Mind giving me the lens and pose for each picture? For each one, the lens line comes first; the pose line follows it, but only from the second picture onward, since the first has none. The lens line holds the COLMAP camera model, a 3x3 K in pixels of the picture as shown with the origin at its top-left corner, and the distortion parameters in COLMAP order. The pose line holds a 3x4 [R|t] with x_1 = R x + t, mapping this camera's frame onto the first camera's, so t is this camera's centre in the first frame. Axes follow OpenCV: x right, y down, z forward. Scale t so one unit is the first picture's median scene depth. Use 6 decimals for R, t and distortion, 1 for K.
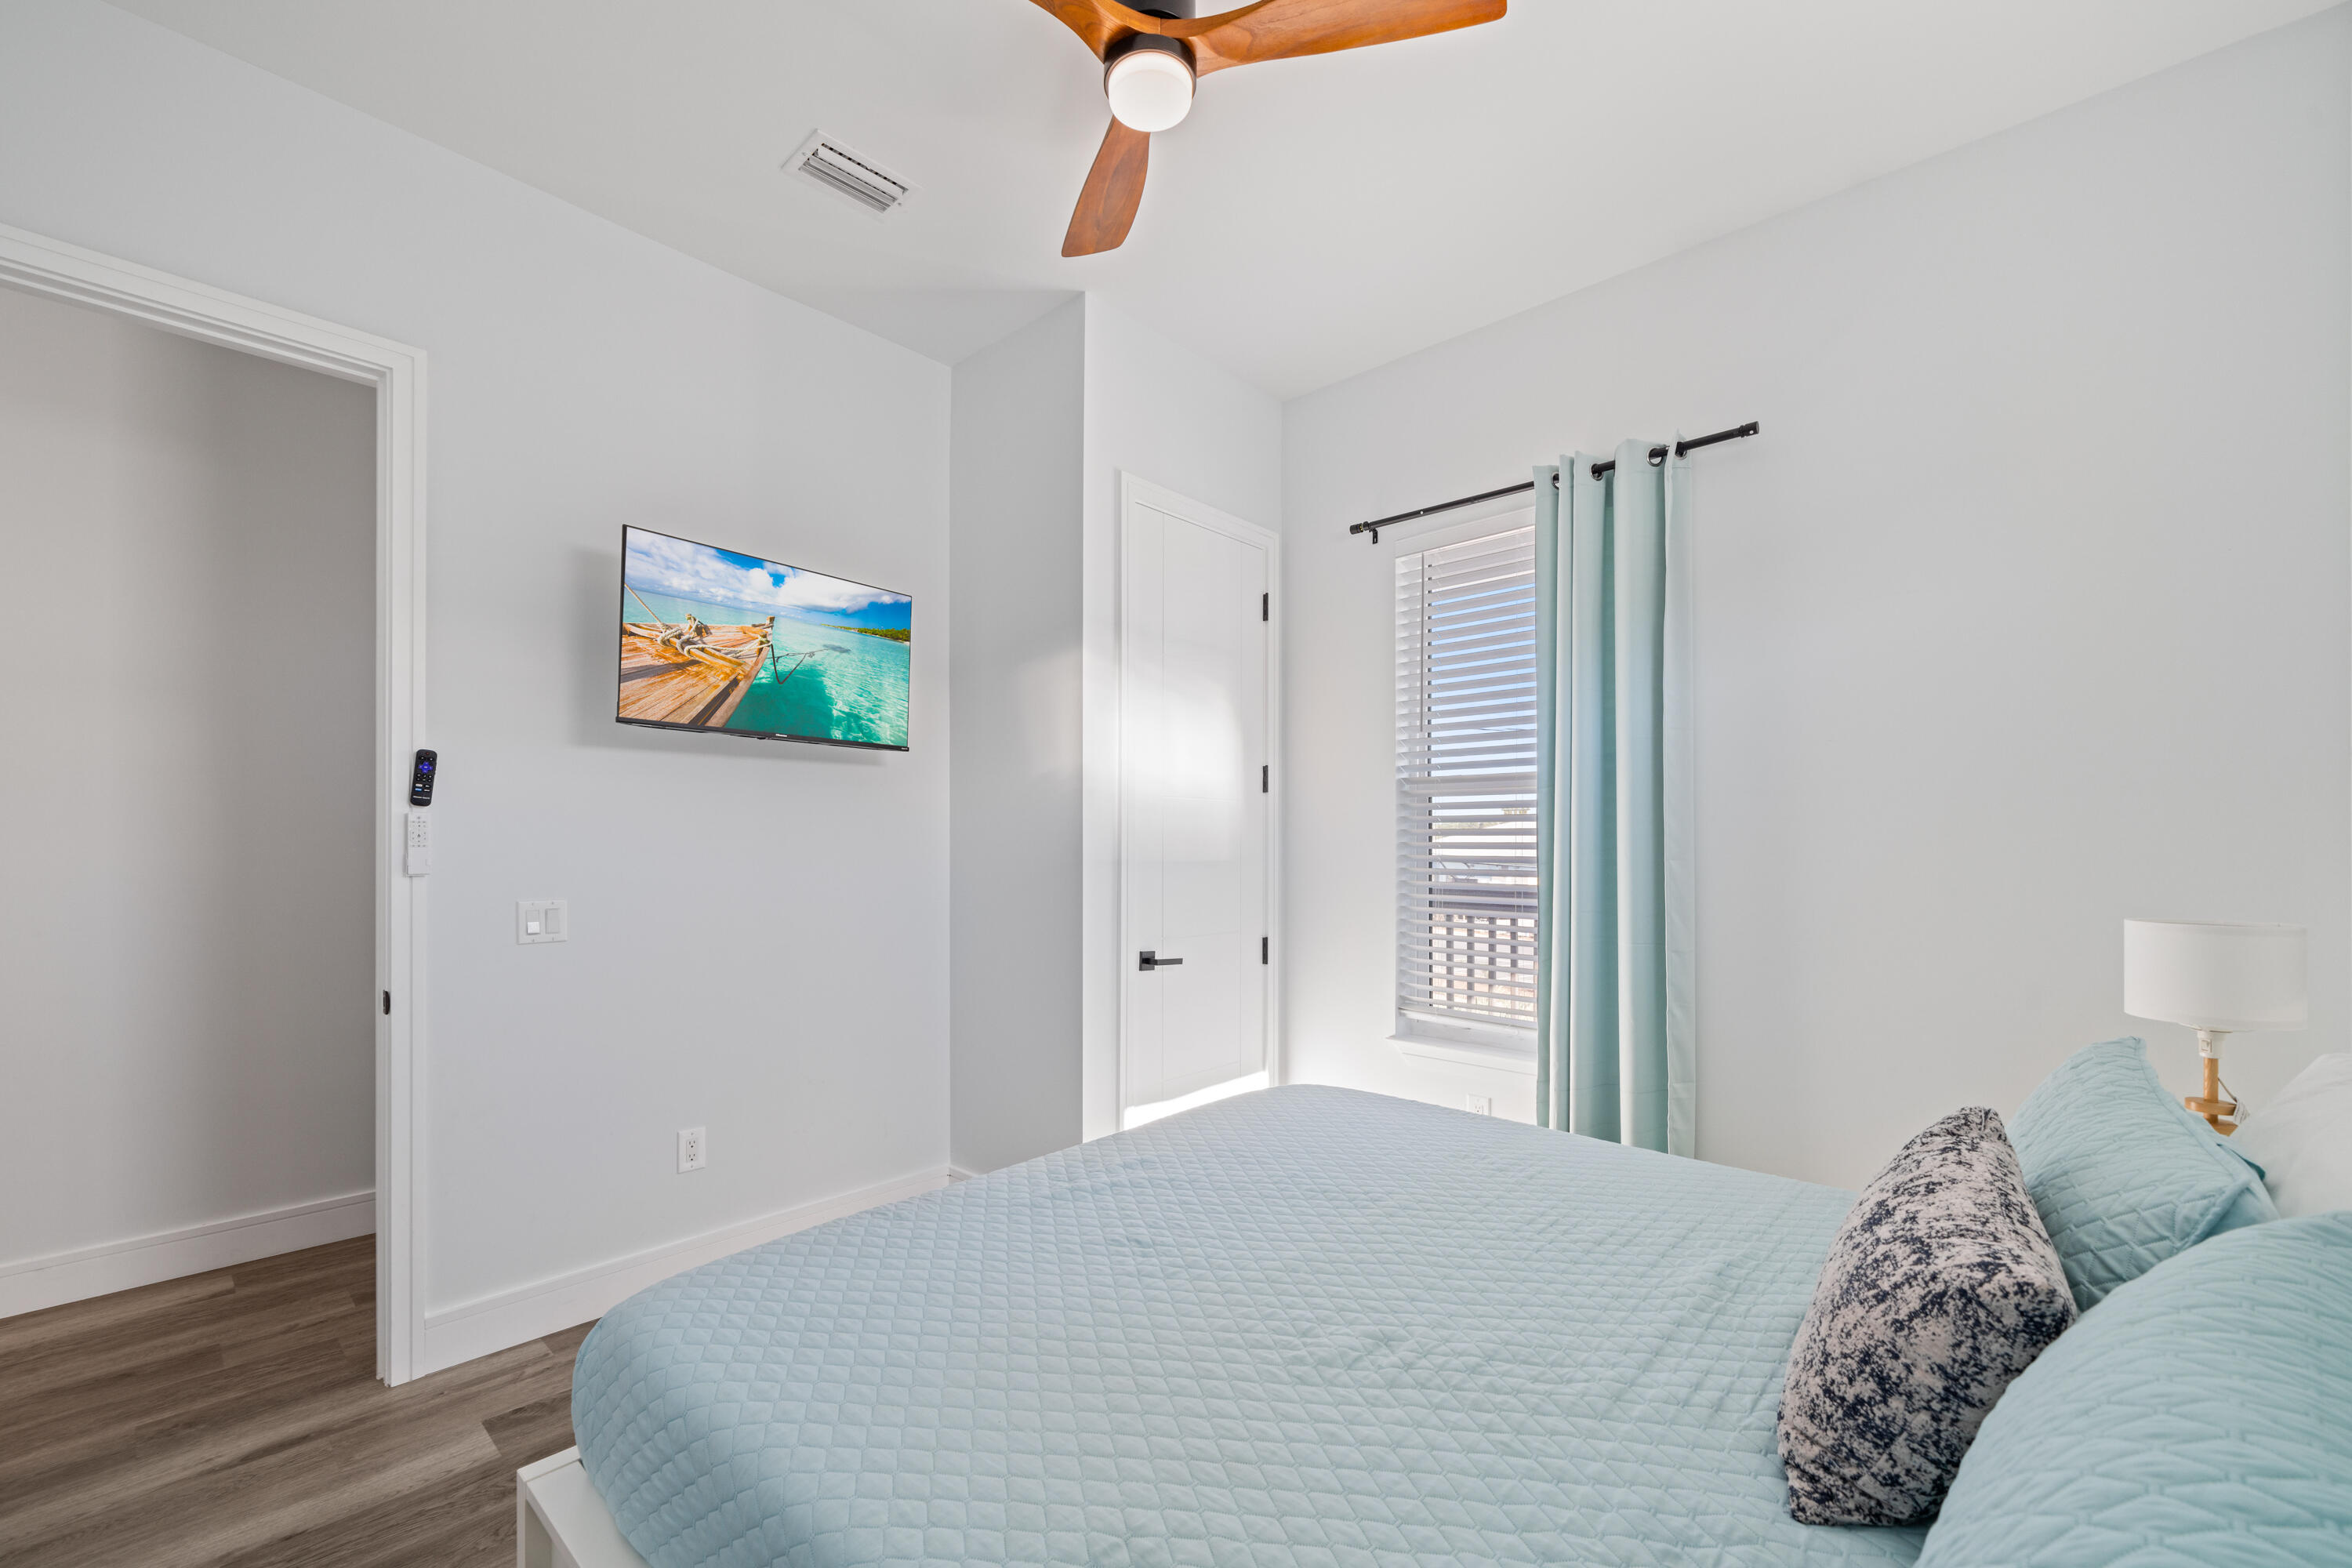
lens RADIAL K [[974.2, 0, 1184.8], [0, 974.2, 842.1], [0, 0, 1]] dist [-0.026423, -0.000015]
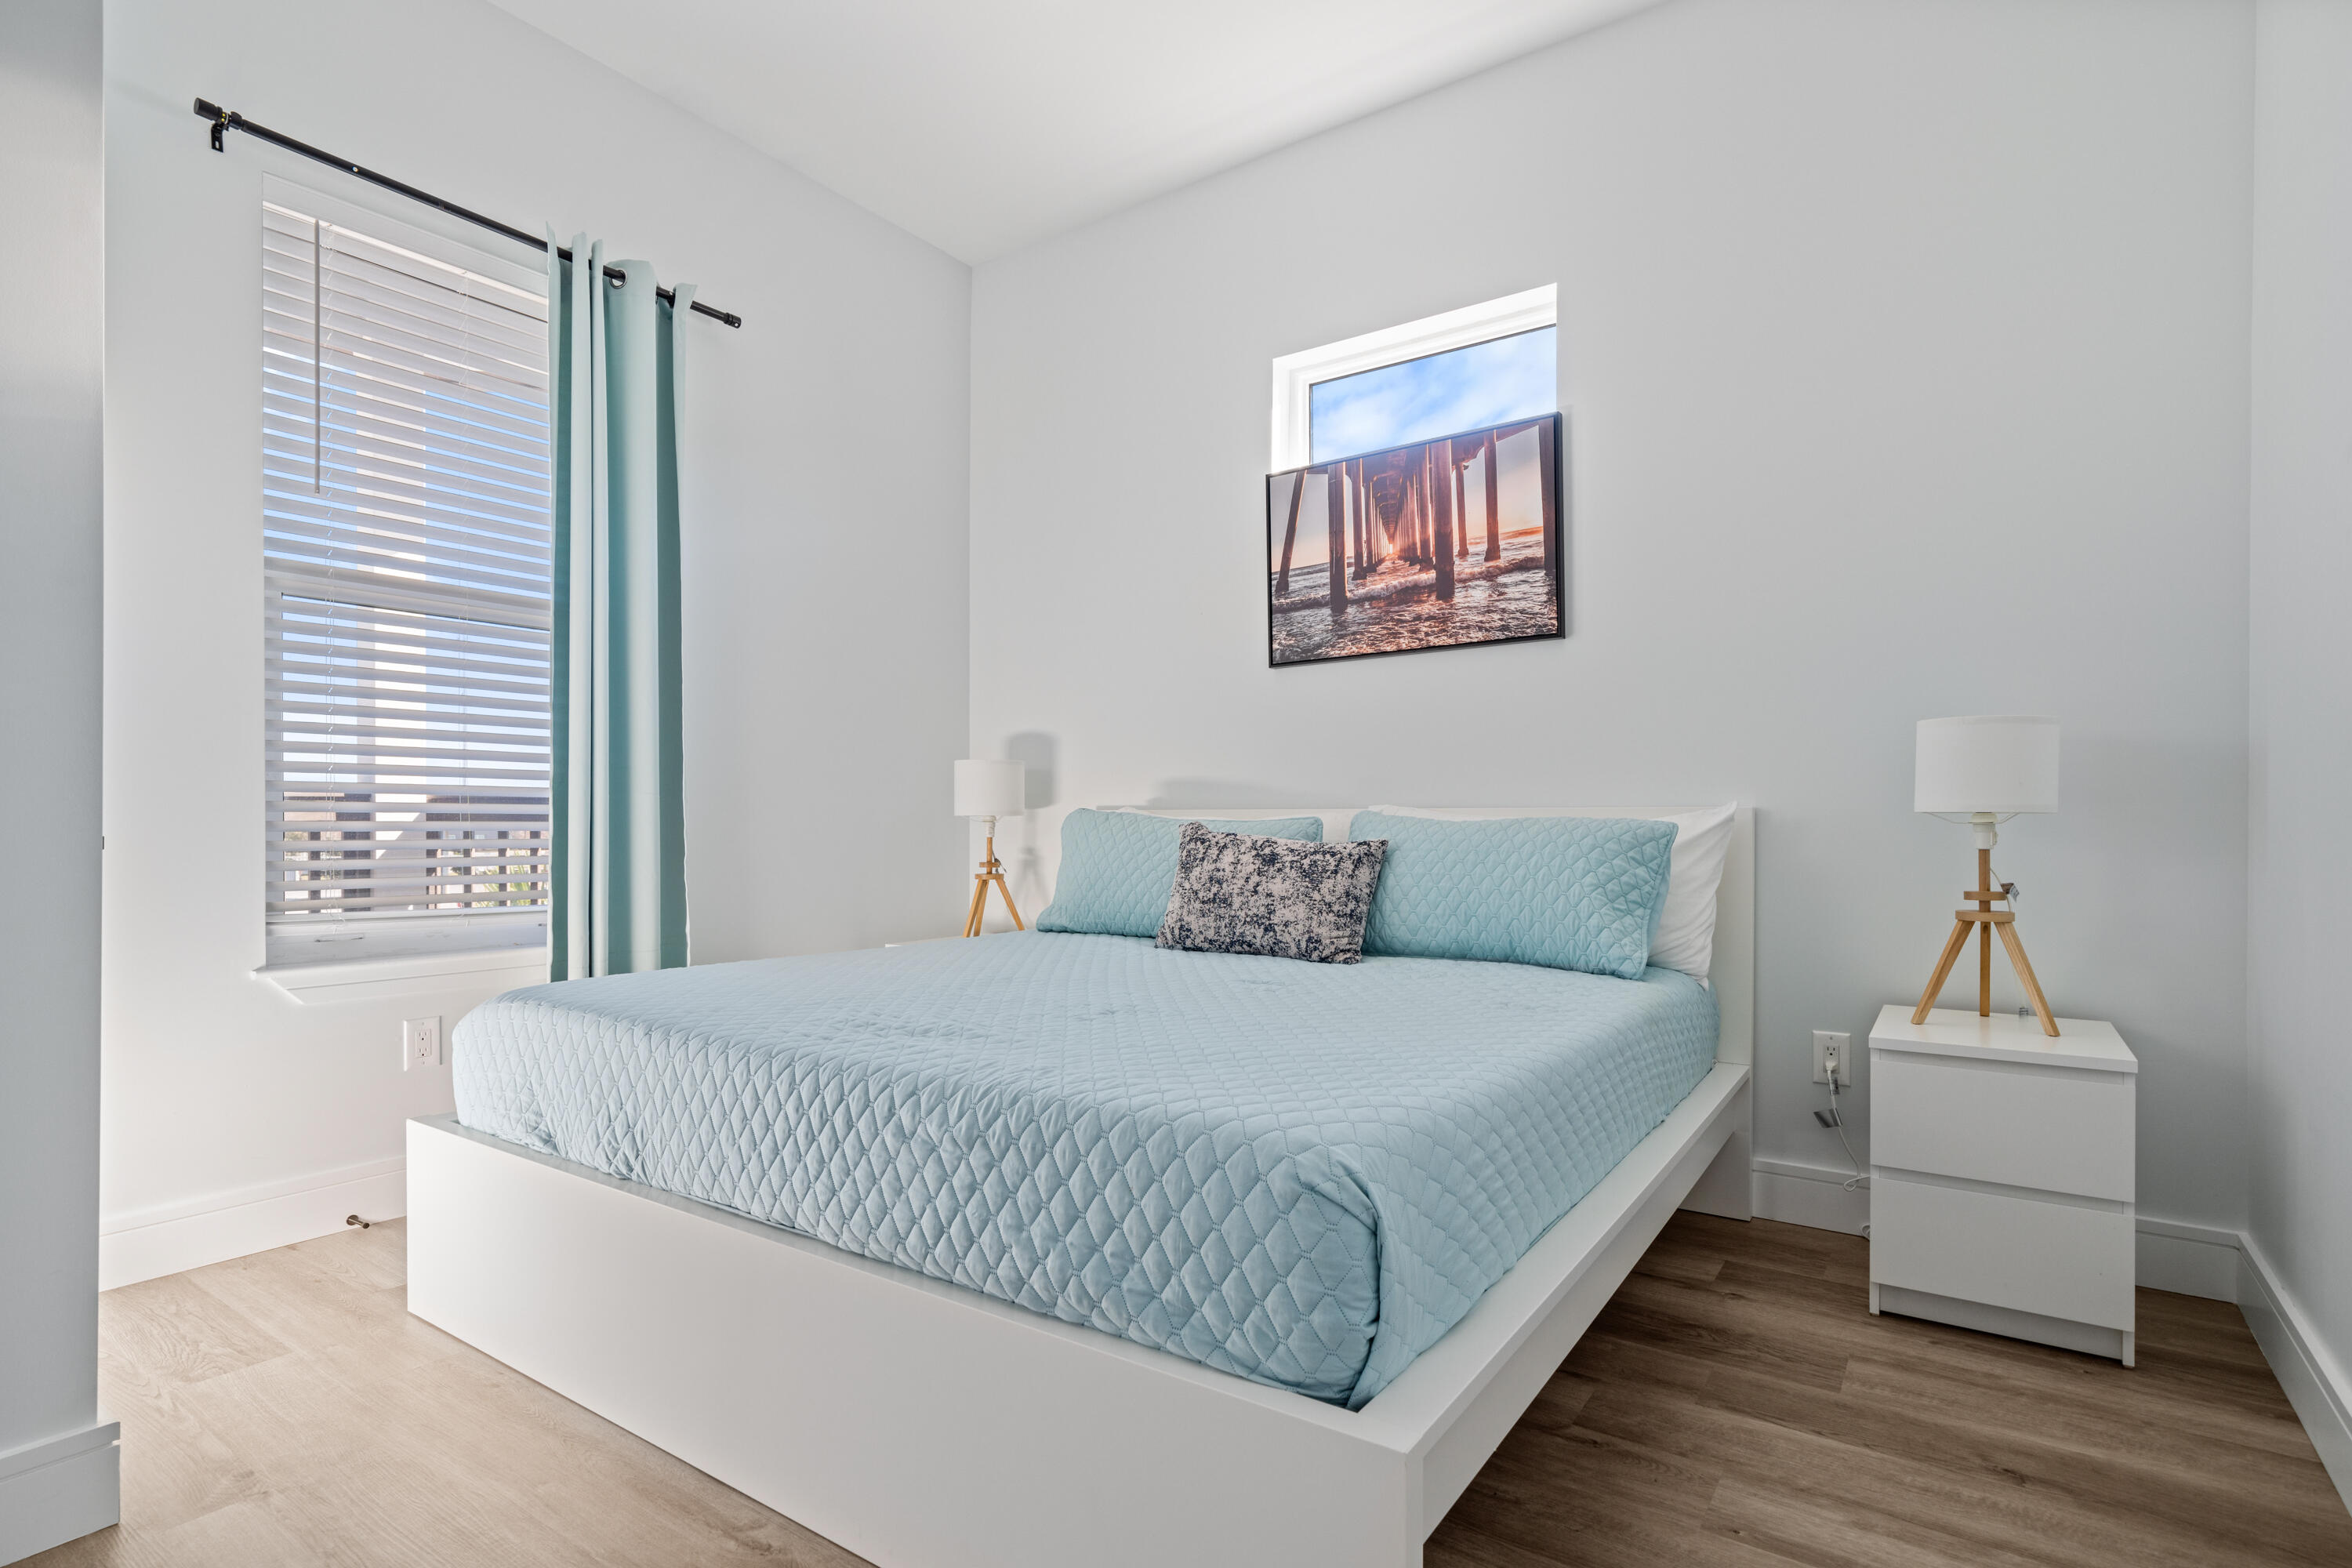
lens RADIAL K [[1111.9, 0, 1179.0], [0, 1111.9, 808.6], [0, 0, 1]] dist [0.001132, 0.001007]
pose [[-0.122470, 0.002831, 0.992468, -0.719677], [-0.003364, 0.999989, -0.003268, 0.125857], [-0.992467, -0.003739, -0.122459, 0.644541]]
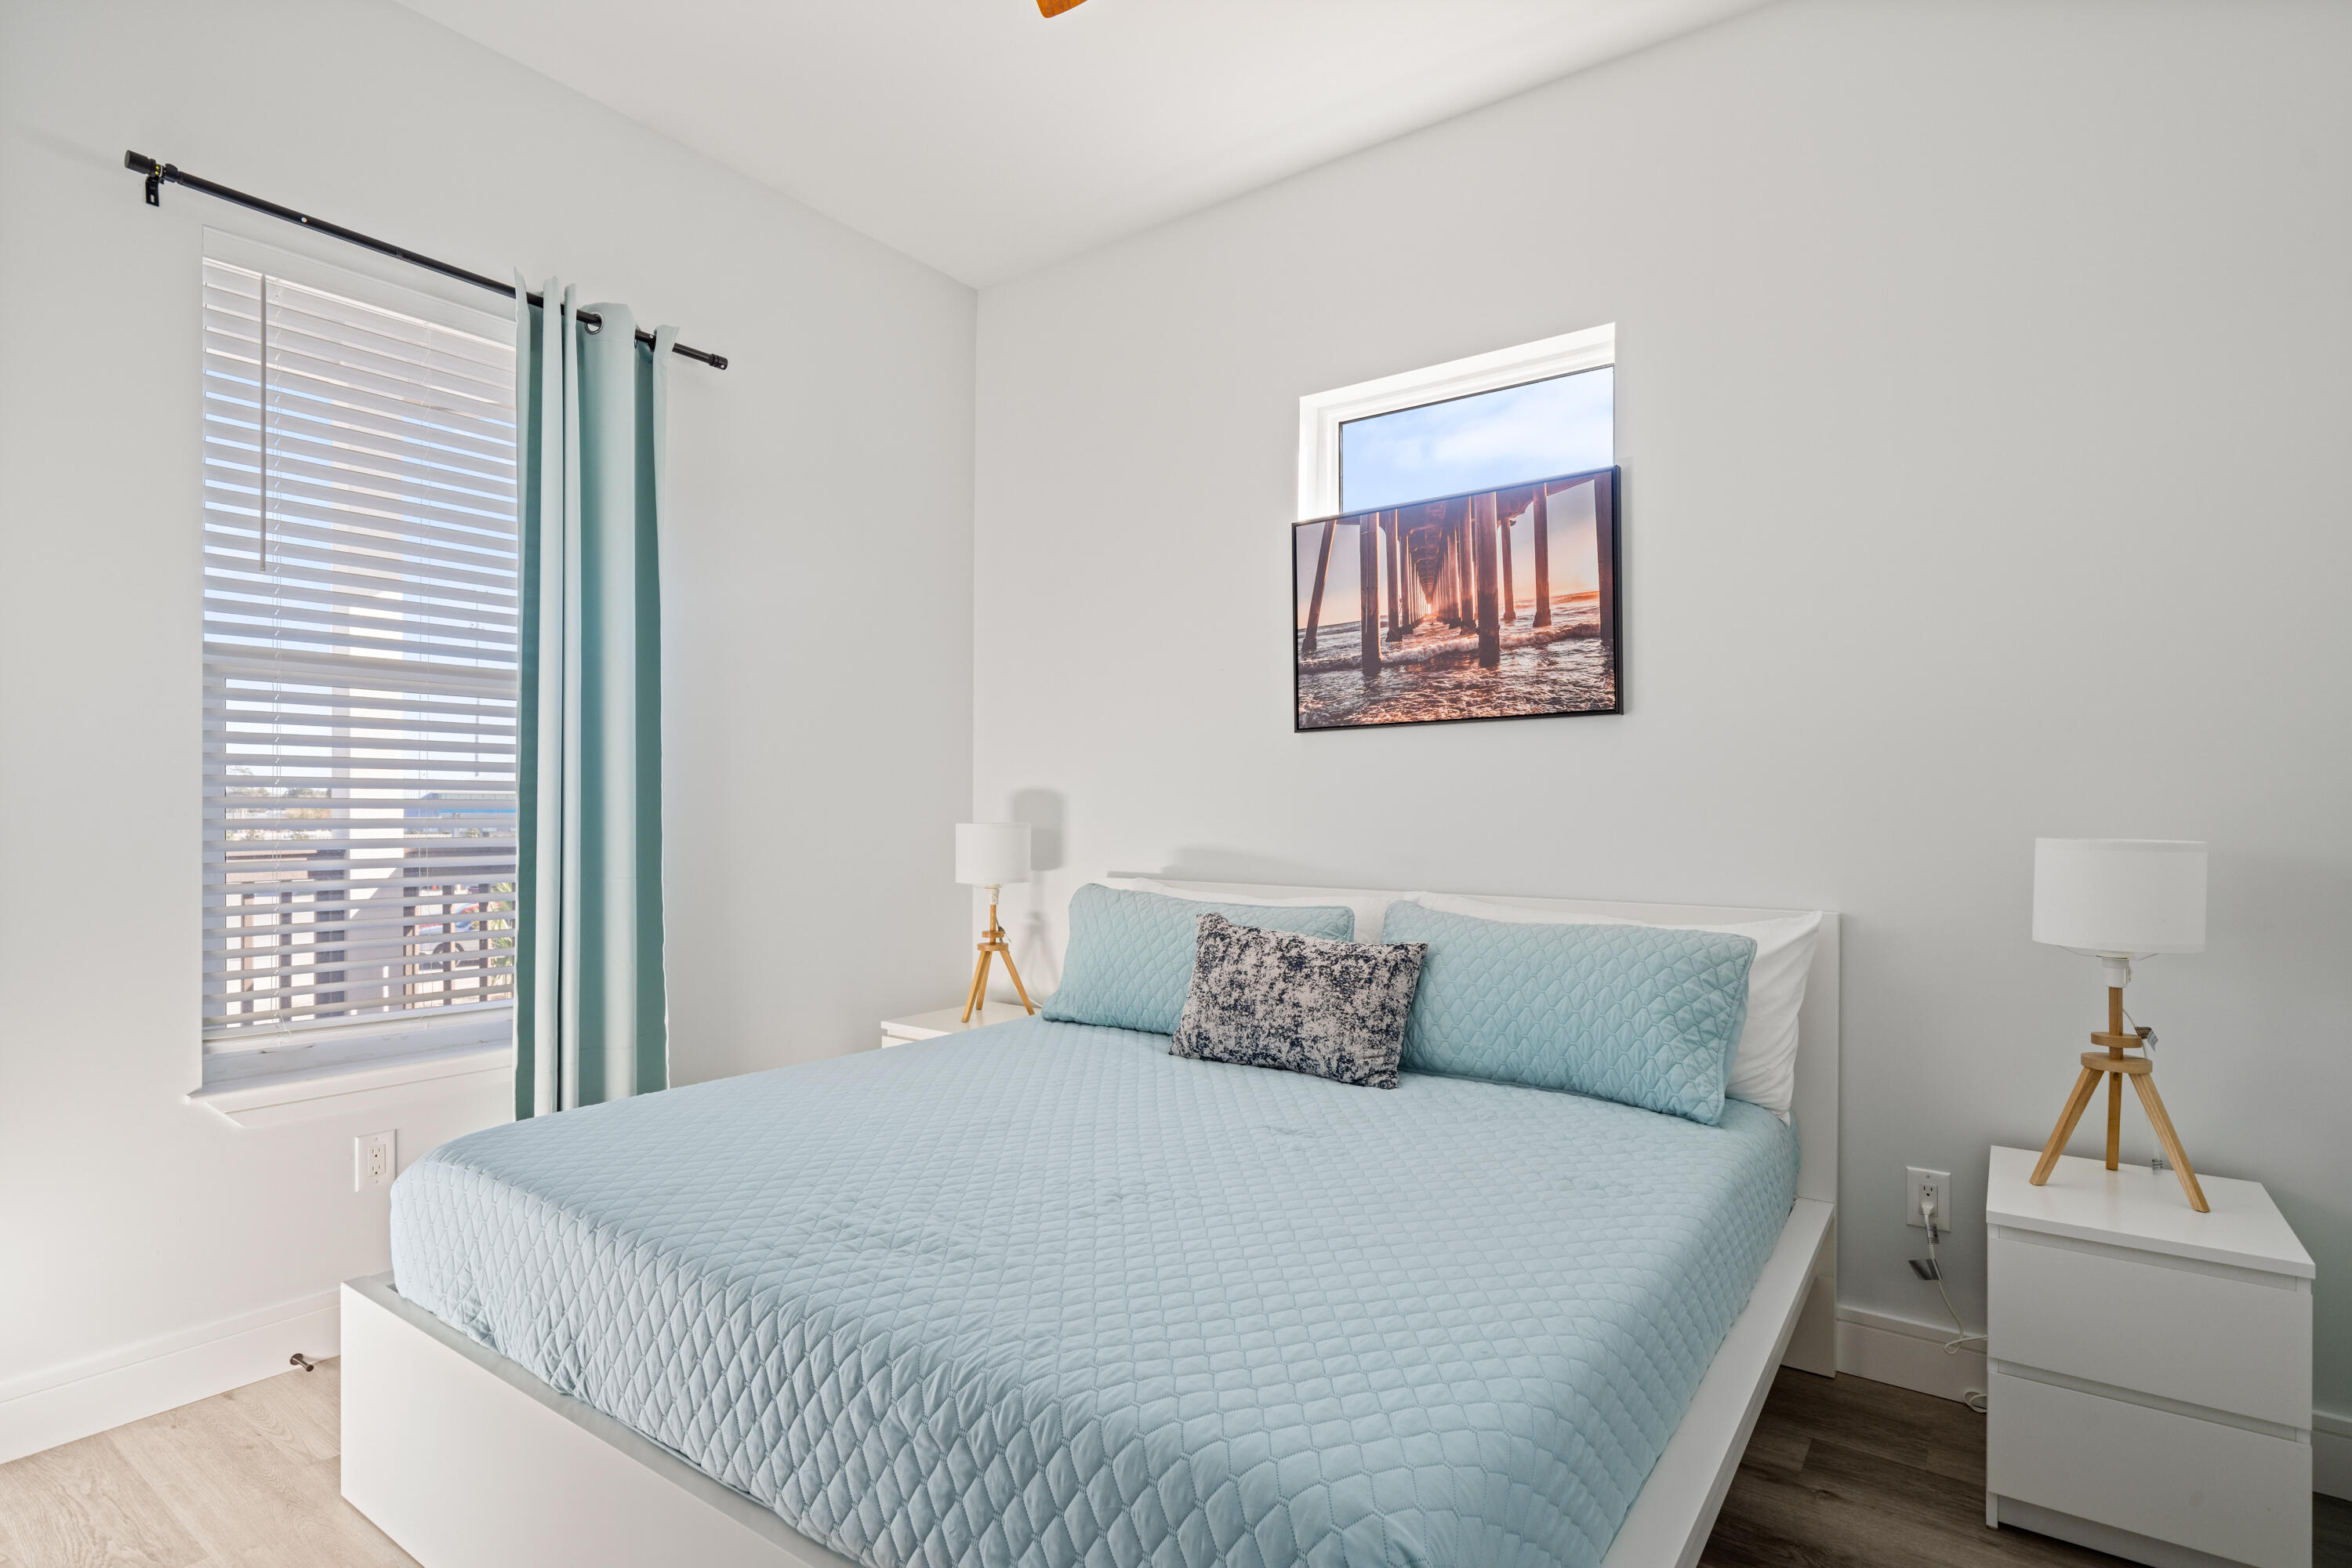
lens RADIAL K [[1139.8, 0, 1169.2], [0, 1139.8, 801.7], [0, 0, 1]] dist [0.001307, 0.000733]
pose [[-0.099675, 0.004491, 0.995010, -0.650120], [-0.006487, 0.999966, -0.005164, 0.037448], [-0.994999, -0.006969, -0.099642, 0.637678]]
